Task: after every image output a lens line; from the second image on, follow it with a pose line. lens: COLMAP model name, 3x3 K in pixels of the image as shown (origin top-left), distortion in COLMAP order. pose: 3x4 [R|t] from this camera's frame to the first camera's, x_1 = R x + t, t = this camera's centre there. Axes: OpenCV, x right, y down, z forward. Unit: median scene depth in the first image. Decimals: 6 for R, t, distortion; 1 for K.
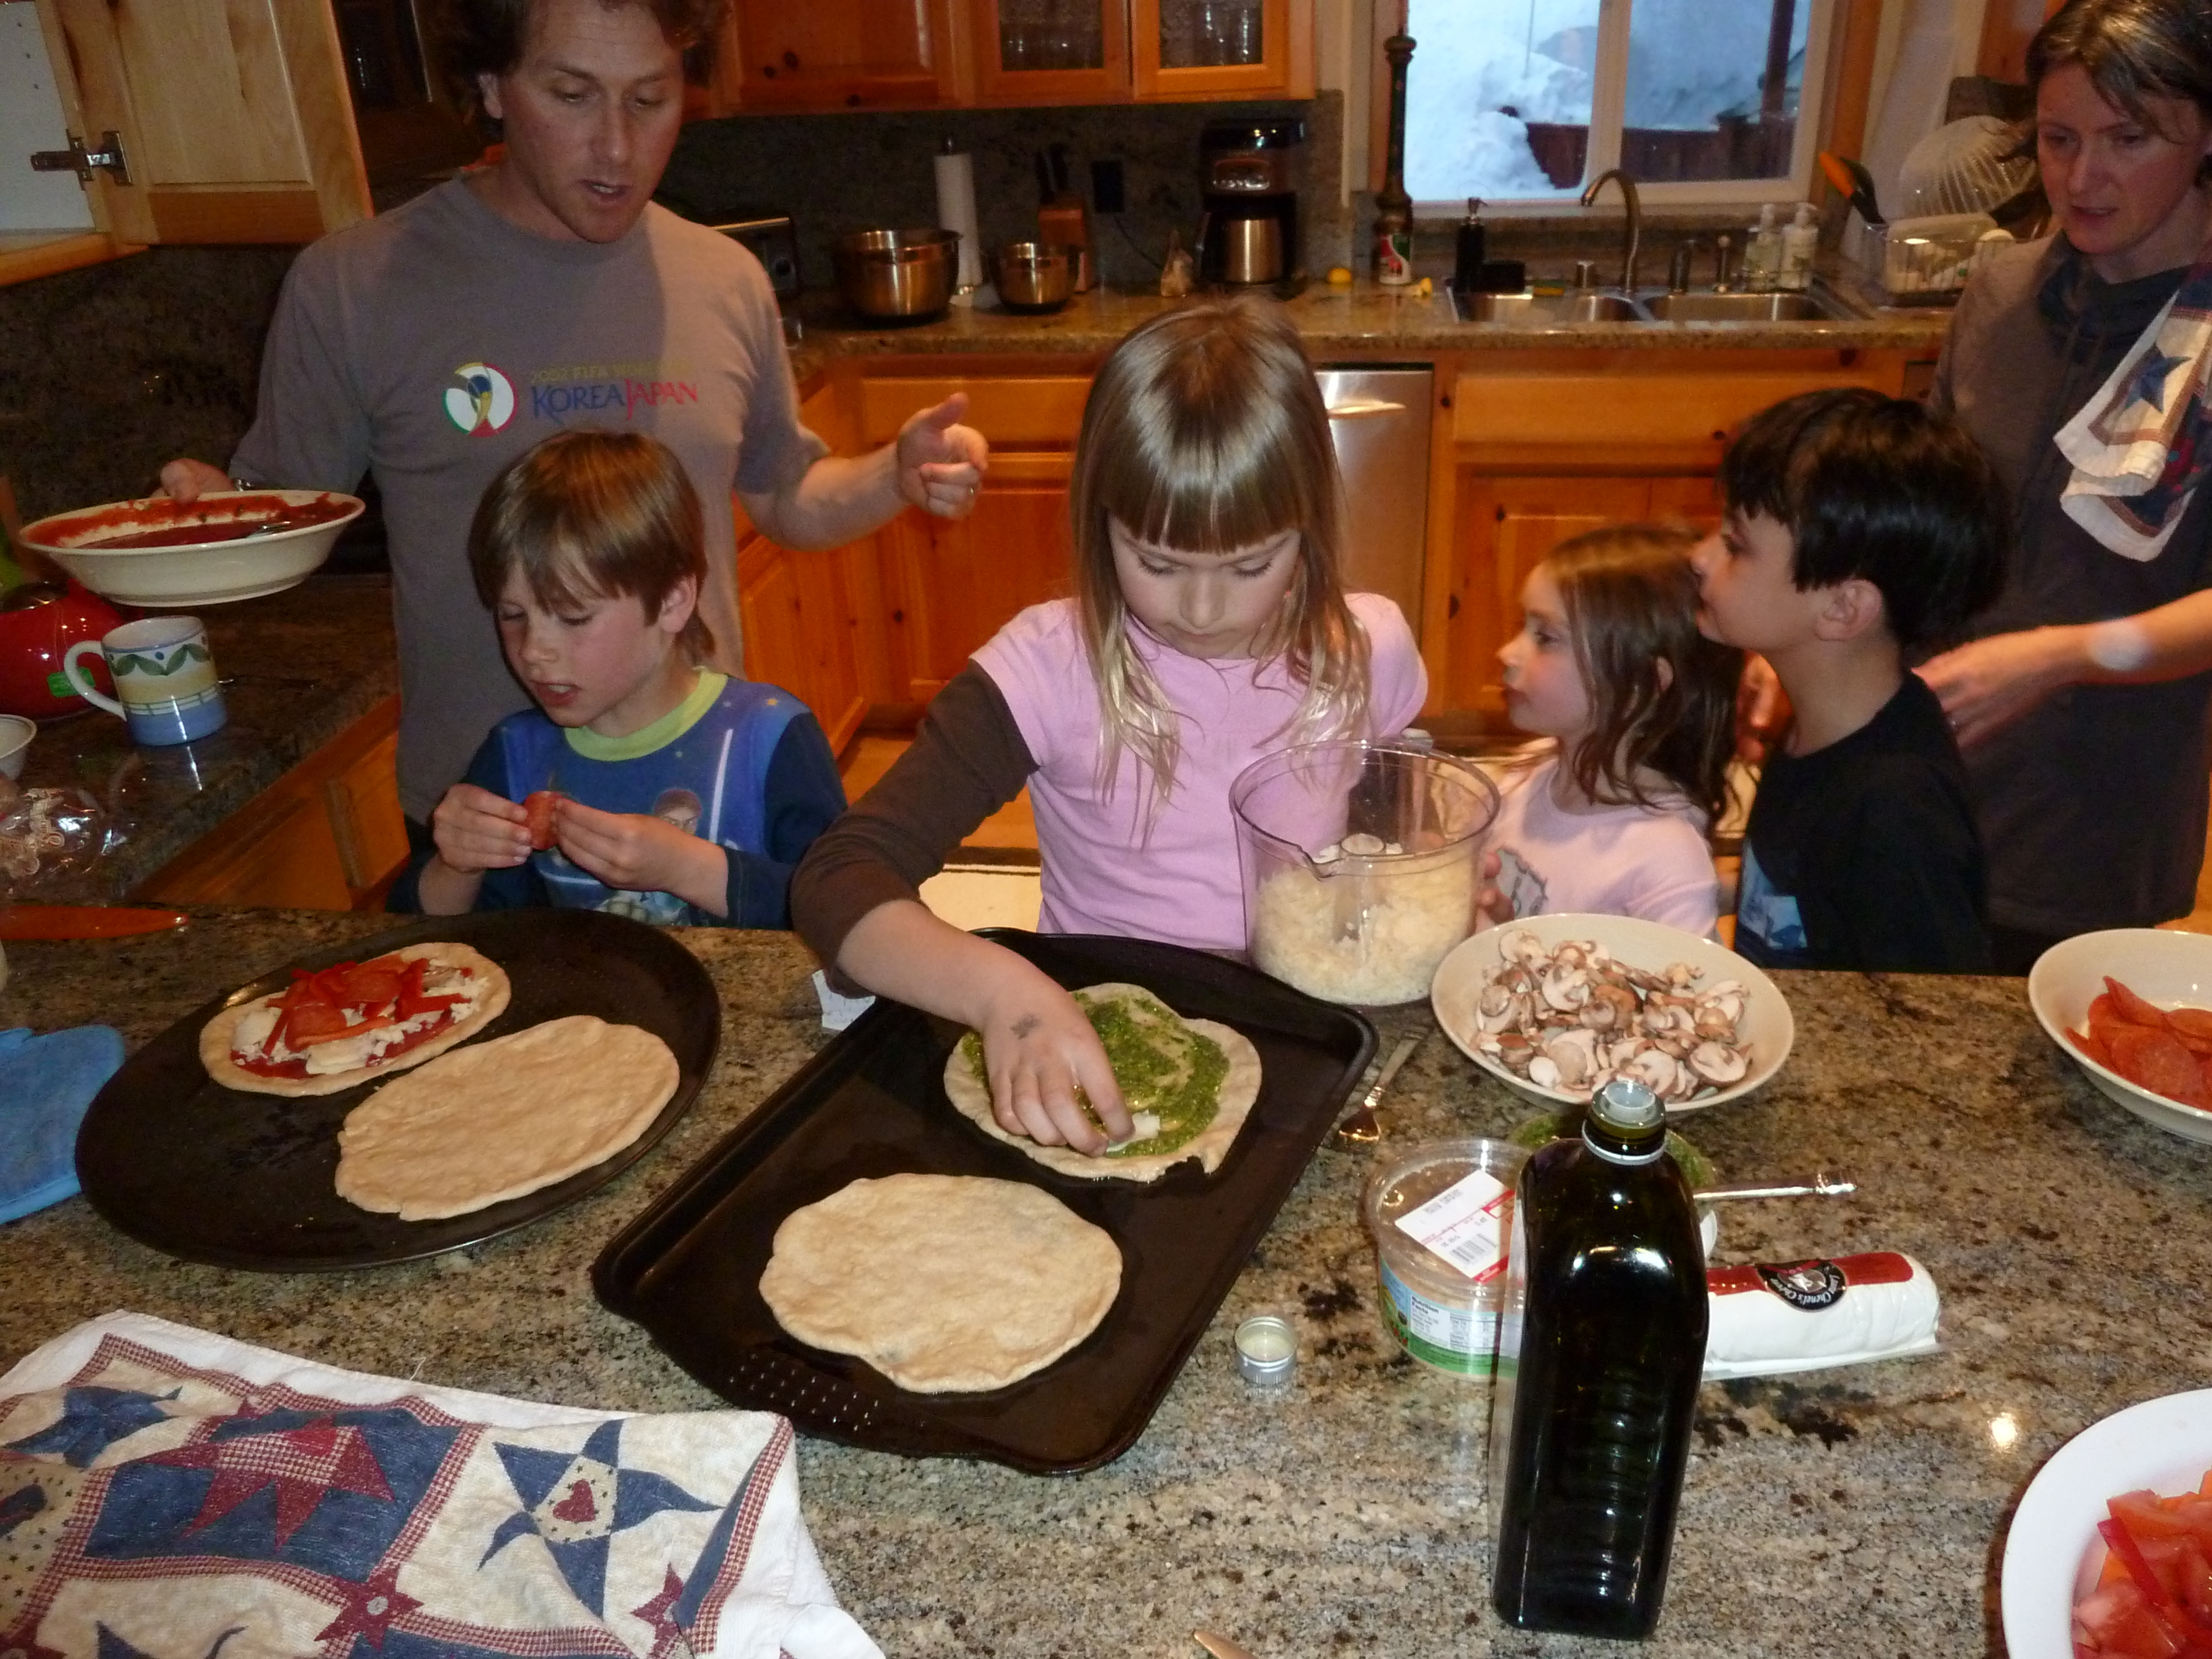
lens RADIAL K [[1658.4, 0, 1111.5], [0, 1658.4, 821.7], [0, 0, 1]] dist [-0.035595, 0.007667]
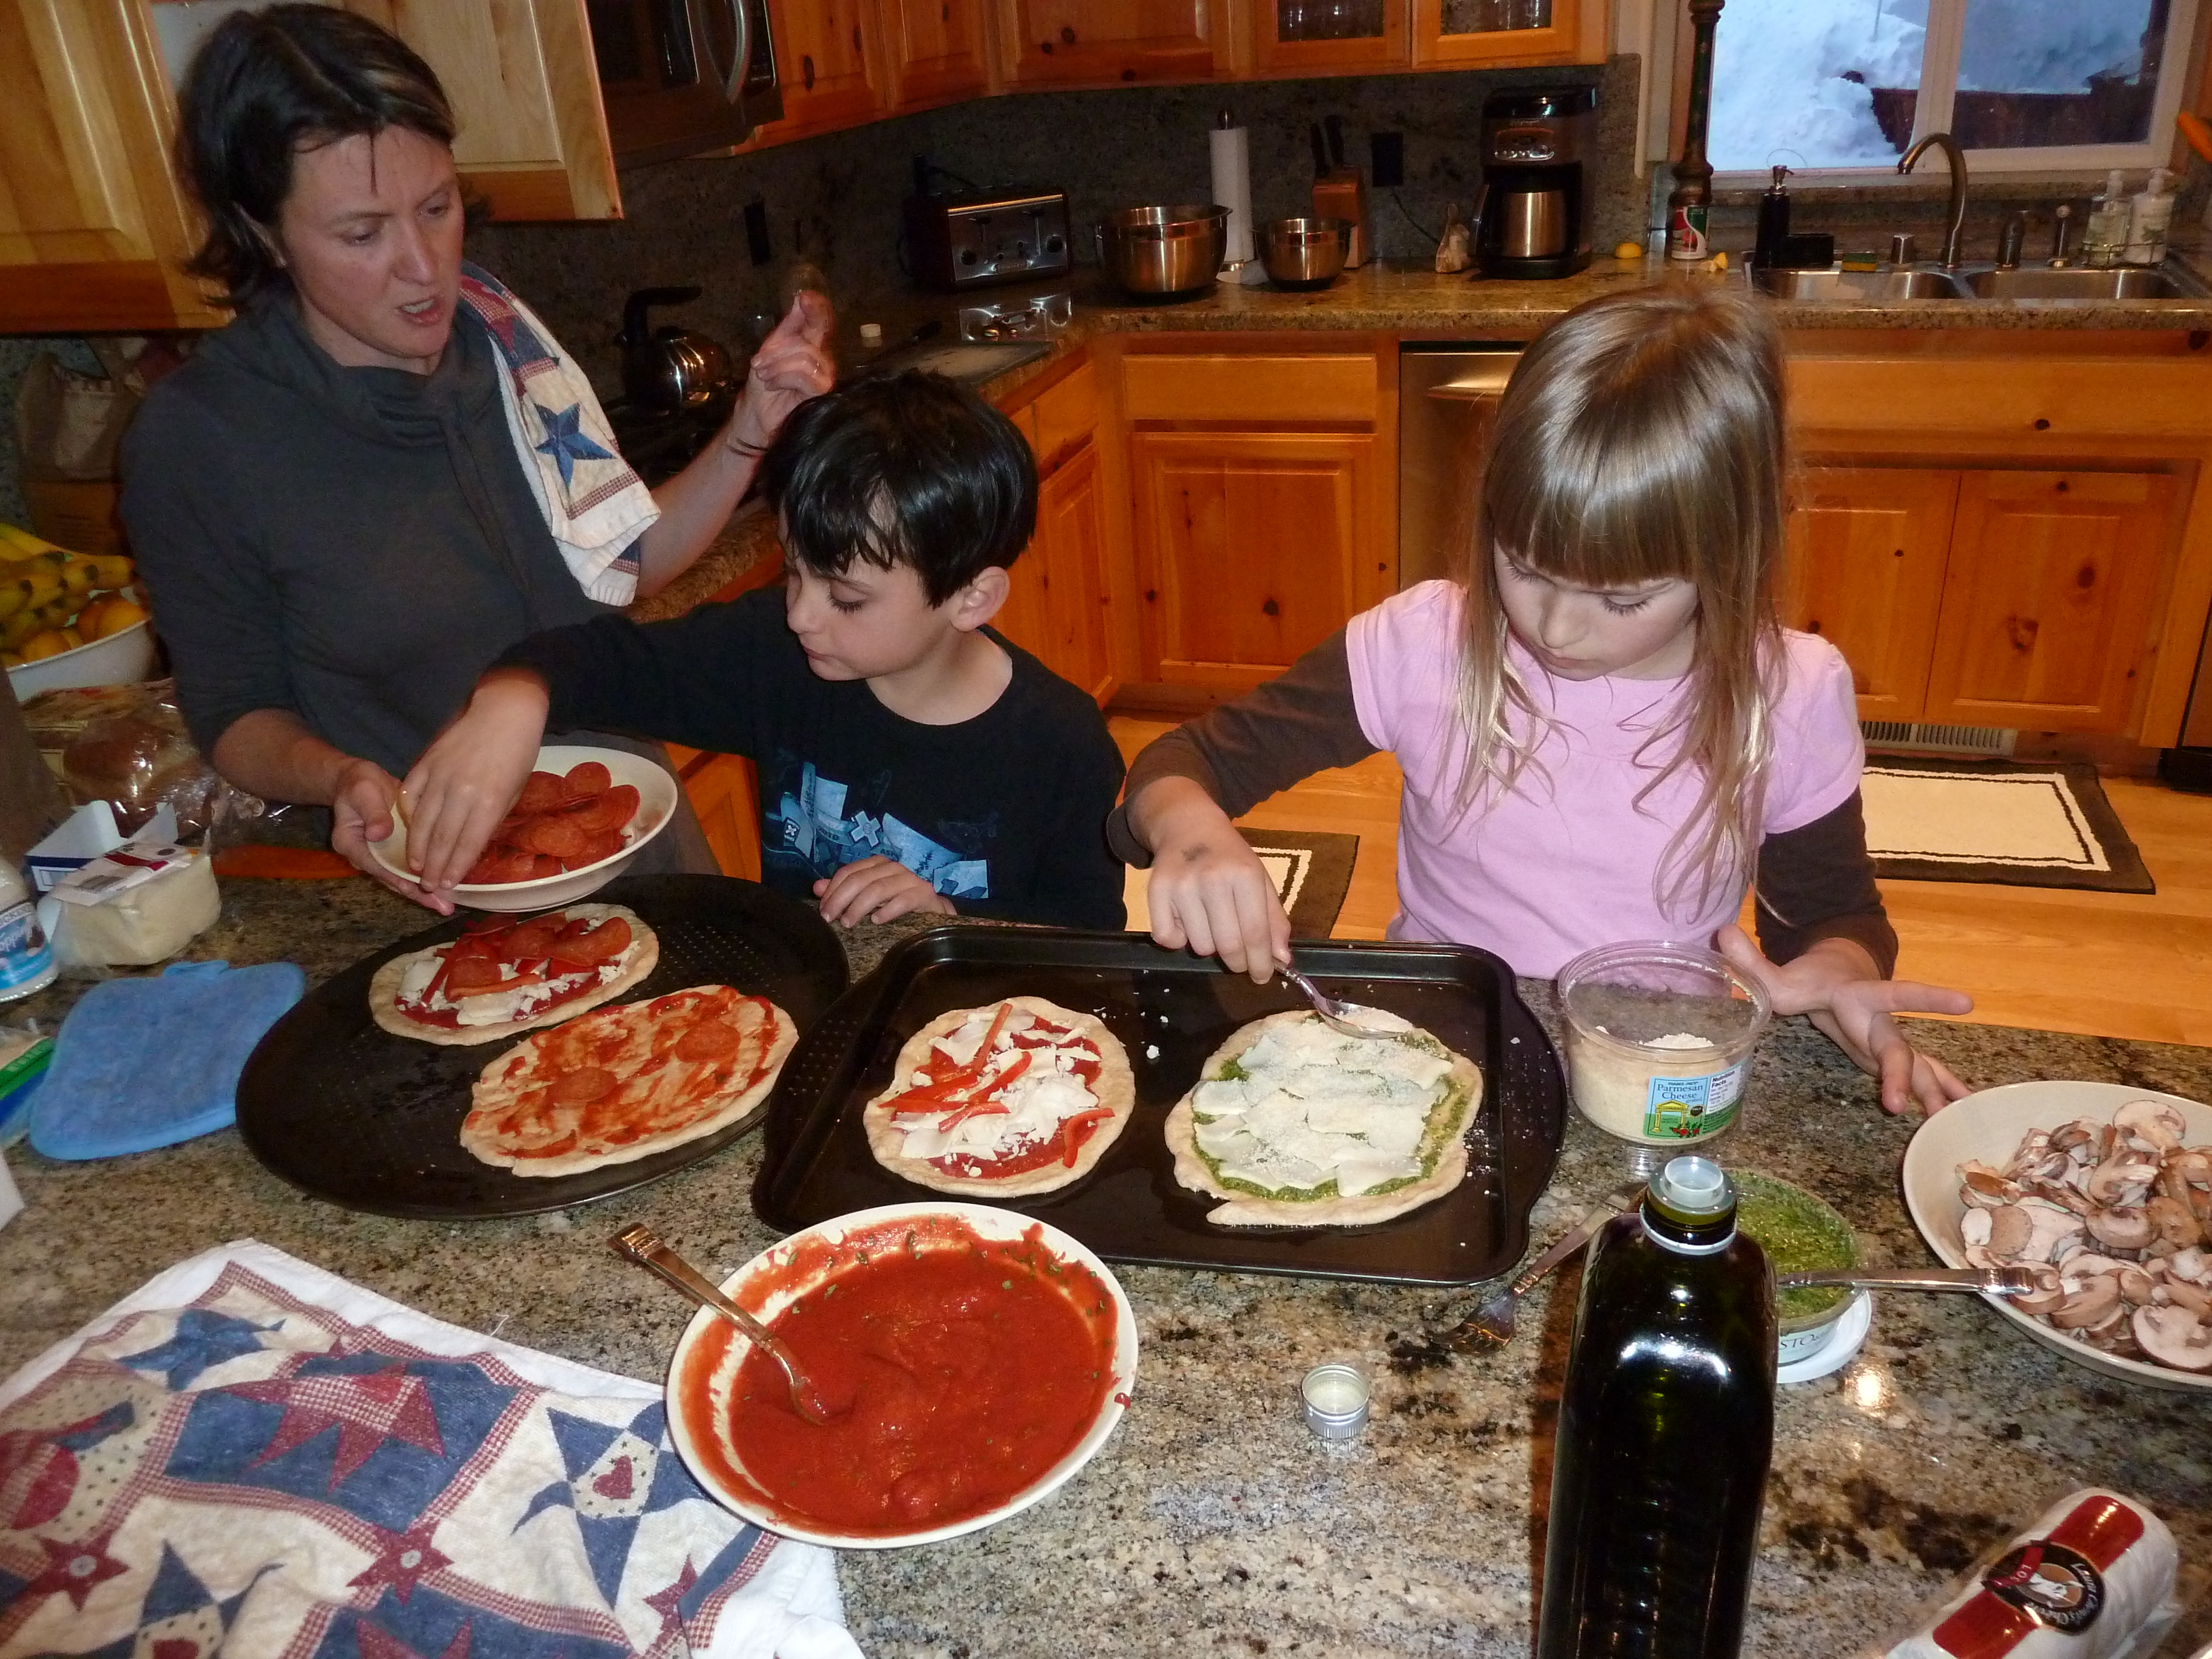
lens RADIAL K [[1658.4, 0, 1108.7], [0, 1658.4, 818.8], [0, 0, 1]] dist [-0.035595, 0.007667]
pose [[0.983410, 0.052613, -0.173600, 0.101667], [-0.050857, 0.998600, 0.014551, -0.013270], [0.174123, -0.005481, 0.984709, 0.058843]]
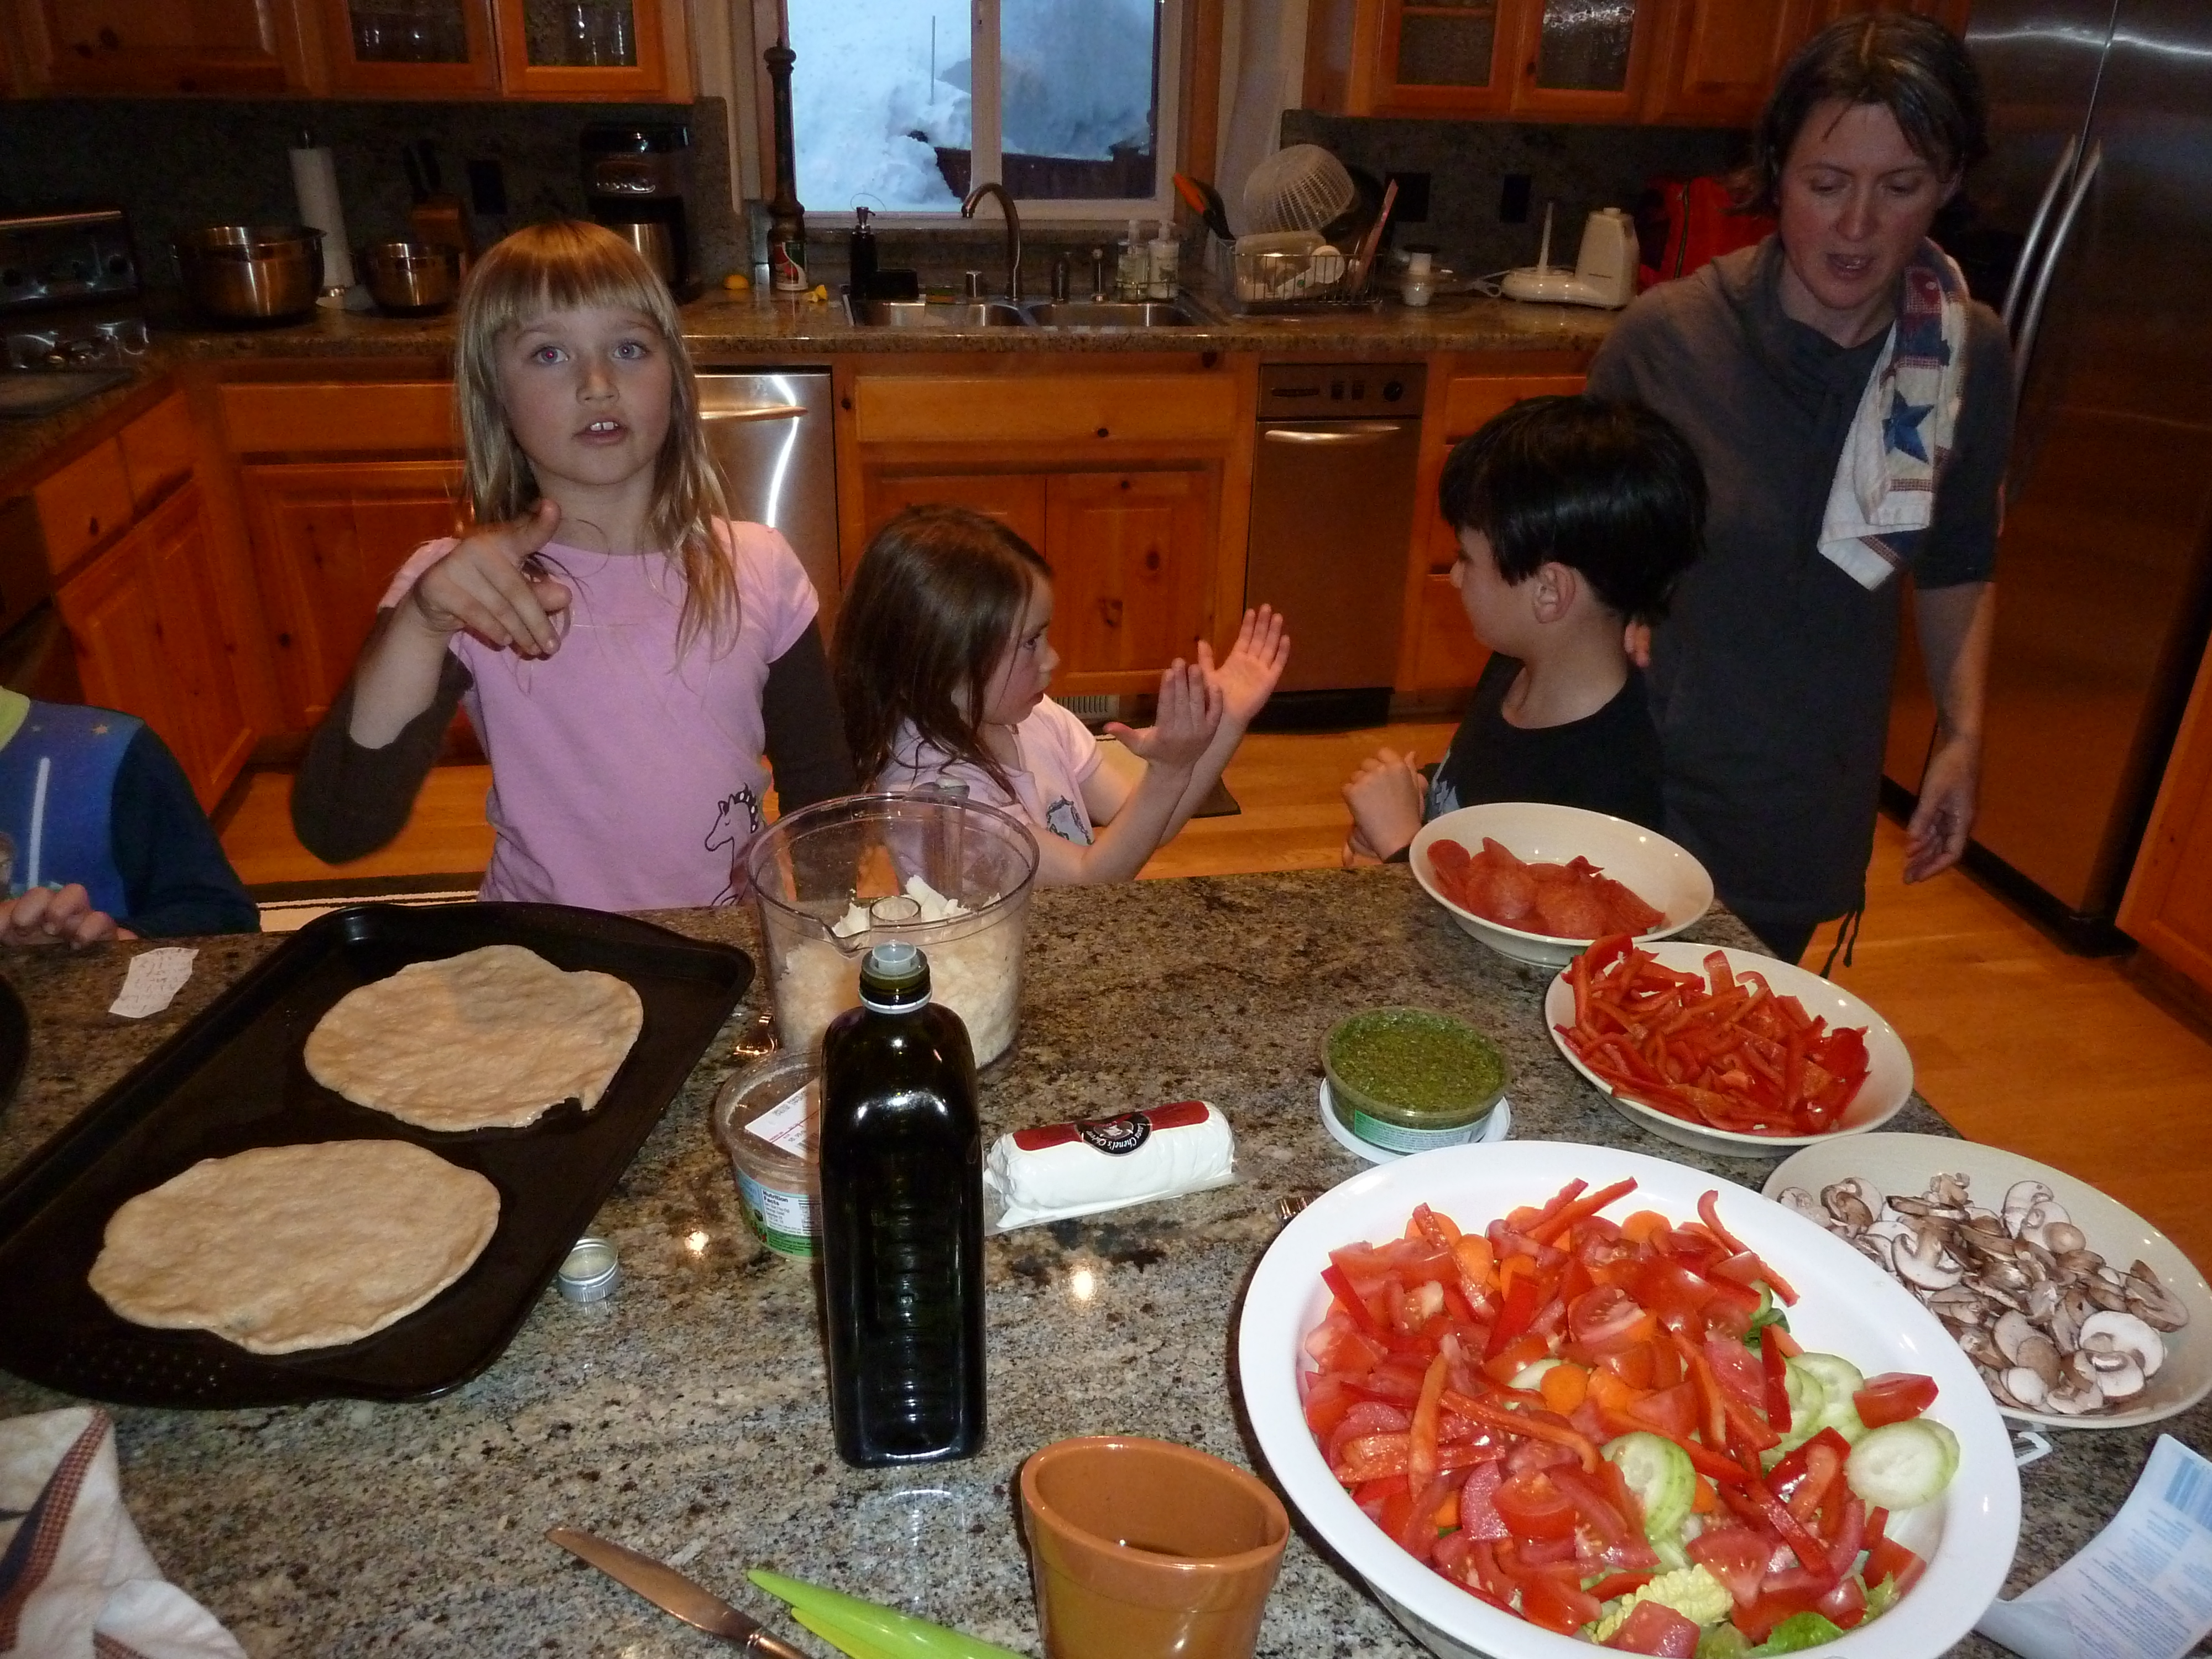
lens RADIAL K [[1658.4, 0, 1112.5], [0, 1658.4, 816.5], [0, 0, 1]] dist [-0.035595, 0.007667]
pose [[0.948131, -0.078231, 0.308102, 0.078691], [0.082969, 0.996550, -0.002286, 0.060686], [-0.306860, 0.027730, 0.951351, -0.070746]]
